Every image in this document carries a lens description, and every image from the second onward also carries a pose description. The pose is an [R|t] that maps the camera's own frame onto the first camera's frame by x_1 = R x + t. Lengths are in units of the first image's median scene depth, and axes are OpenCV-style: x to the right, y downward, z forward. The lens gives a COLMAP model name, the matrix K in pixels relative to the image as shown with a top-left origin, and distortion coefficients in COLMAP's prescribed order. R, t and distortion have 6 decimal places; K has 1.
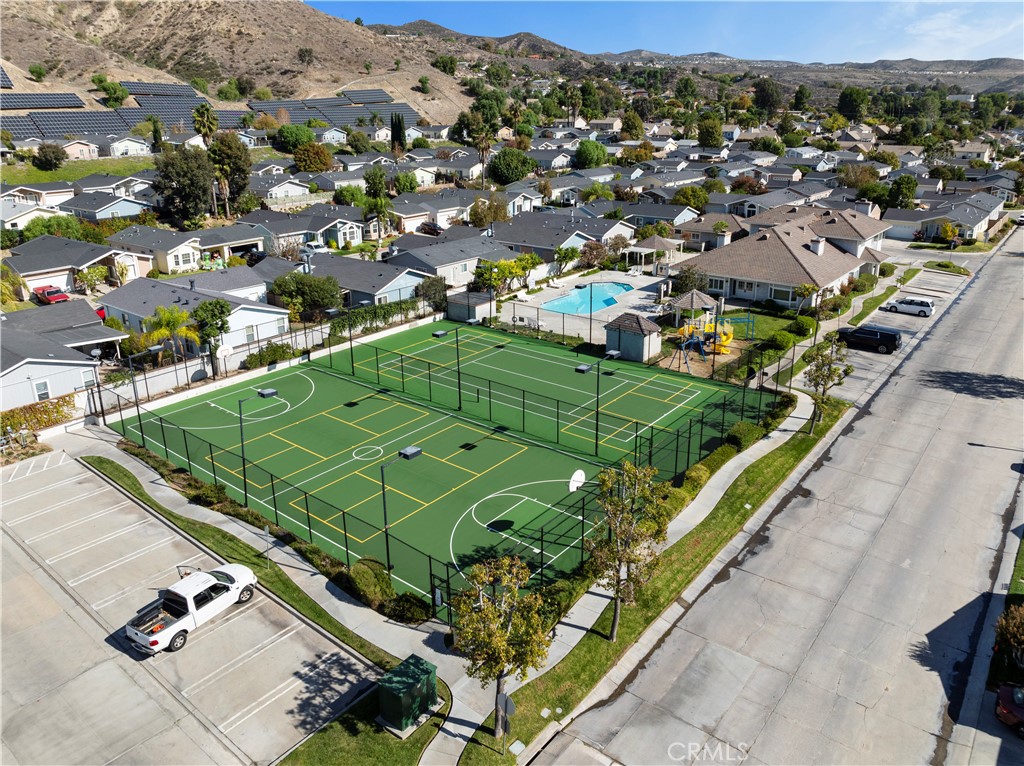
lens RADIAL K [[744.2, 0, 511.2], [0, 744.2, 339.5], [0, 0, 1]] dist [-0.057889, 0.036304]
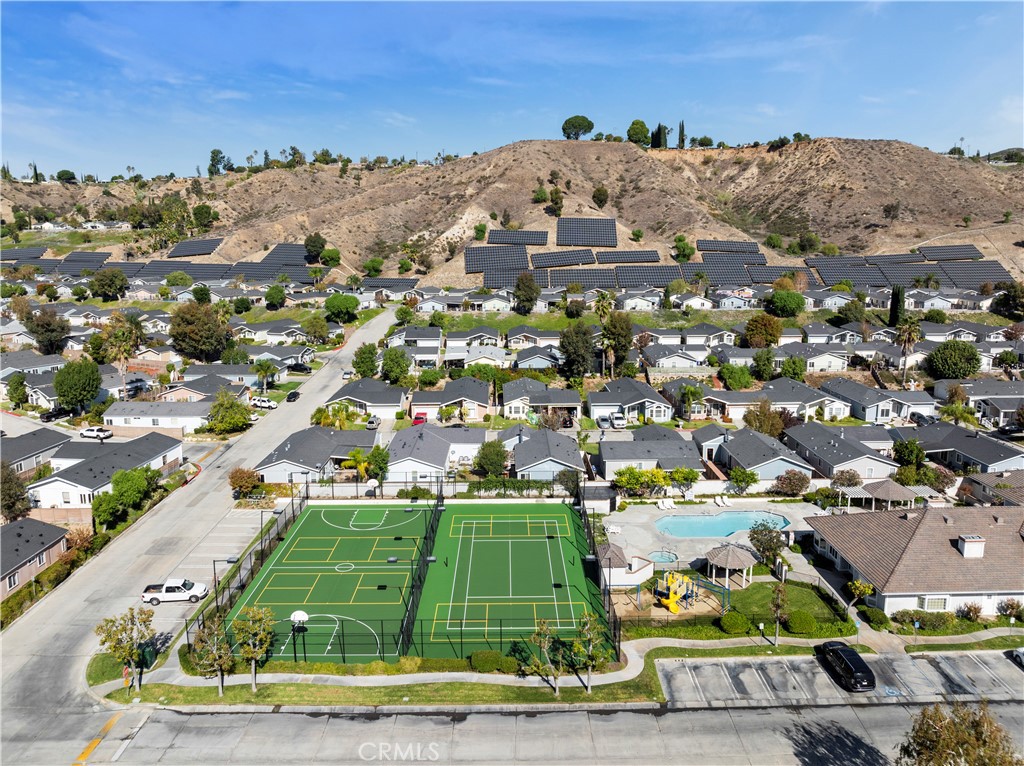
lens RADIAL K [[717.7, 0, 494.5], [0, 717.7, 380.7], [0, 0, 1]] dist [-0.039729, -0.022449]
pose [[0.619859, 0.152870, -0.769679, 0.565699], [-0.229137, 0.973355, 0.008788, -0.163953], [0.750514, 0.170914, 0.638371, 0.085126]]
